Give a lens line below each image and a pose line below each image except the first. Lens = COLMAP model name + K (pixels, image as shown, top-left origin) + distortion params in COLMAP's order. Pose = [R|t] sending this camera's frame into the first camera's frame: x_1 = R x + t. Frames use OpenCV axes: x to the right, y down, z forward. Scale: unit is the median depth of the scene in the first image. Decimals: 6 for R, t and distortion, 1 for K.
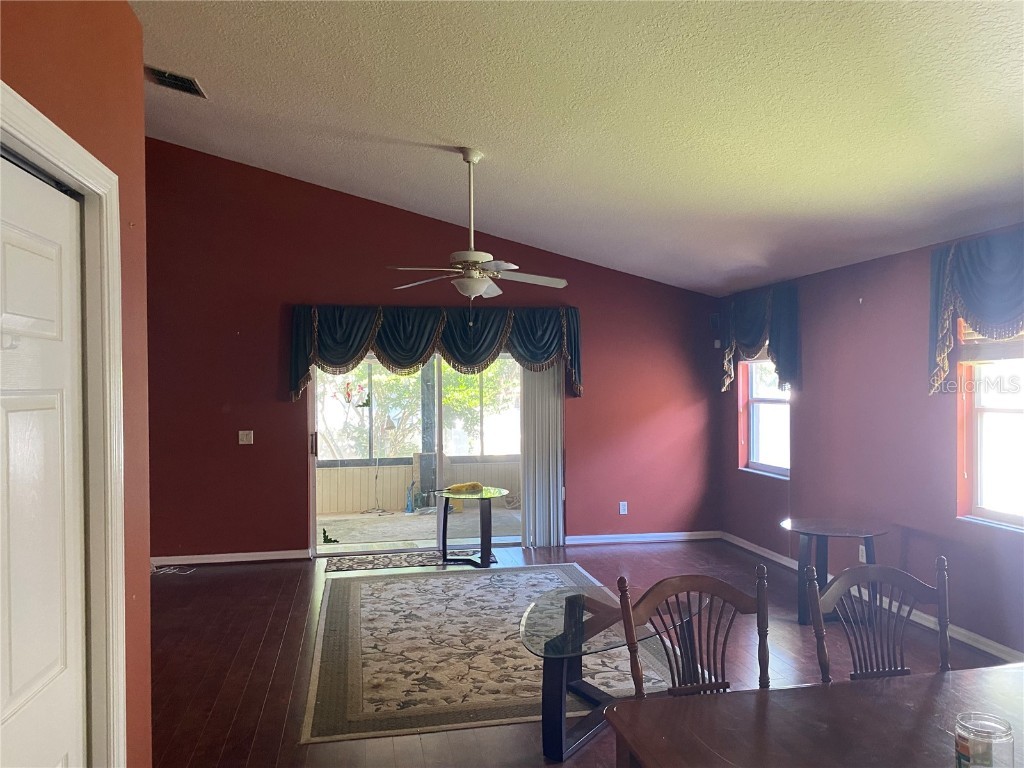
lens RADIAL K [[762.0, 0, 515.2], [0, 762.0, 390.9], [0, 0, 1]] dist [-0.003157, -0.020934]
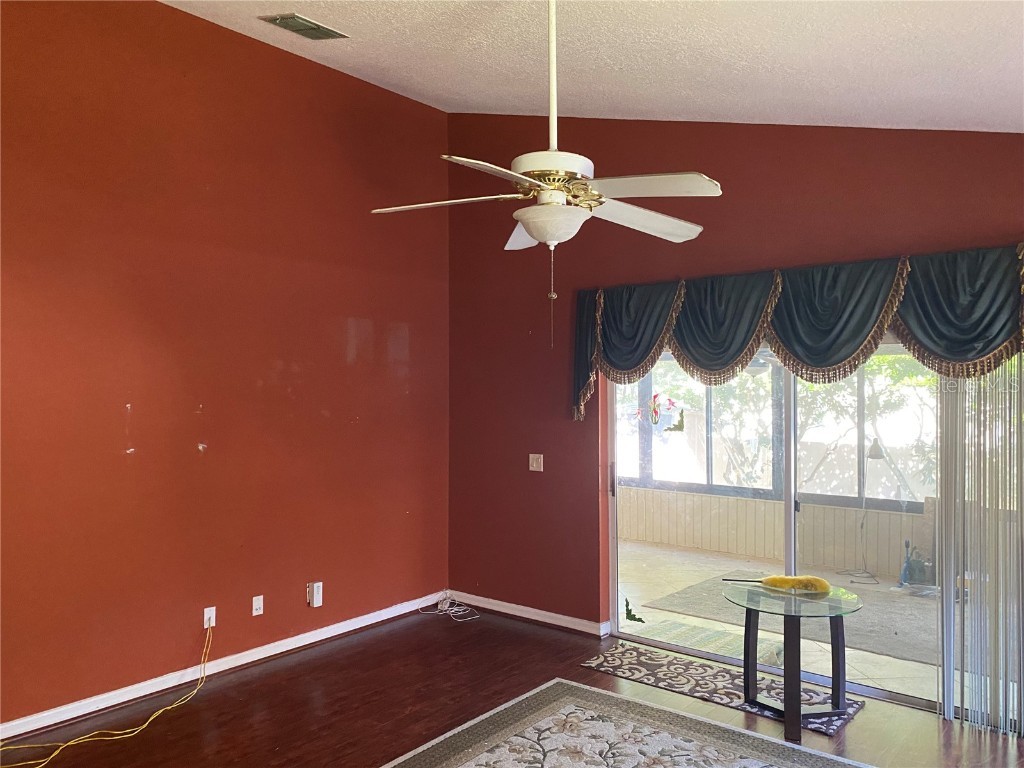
lens RADIAL K [[762.0, 0, 510.6], [0, 762.0, 376.5], [0, 0, 1]] dist [-0.003157, -0.020934]
pose [[0.623418, -0.004454, -0.781876, 0.245469], [-0.006526, 0.999919, -0.010899, -0.019354], [0.781862, 0.011897, 0.623339, 0.477139]]
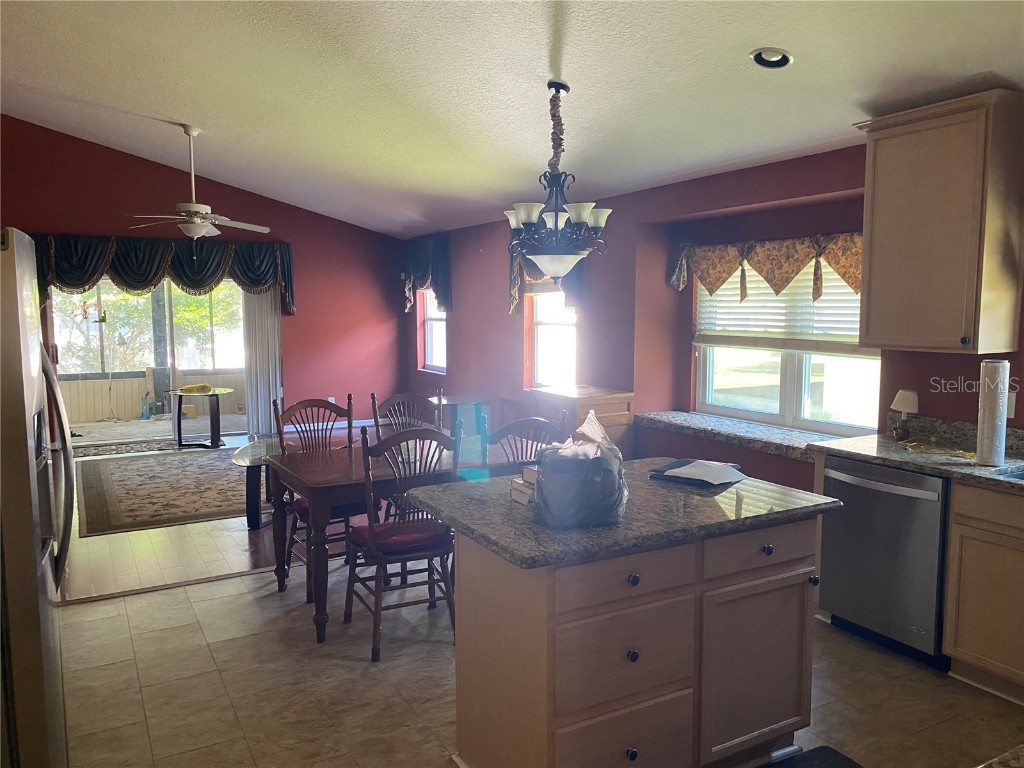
lens RADIAL K [[762.0, 0, 534.9], [0, 762.0, 394.2], [0, 0, 1]] dist [-0.003157, -0.020934]
pose [[0.940292, -0.025392, 0.339421, 0.031972], [-0.009461, 0.994878, 0.100636, 0.007116], [-0.340238, -0.097838, 0.935236, -0.345165]]
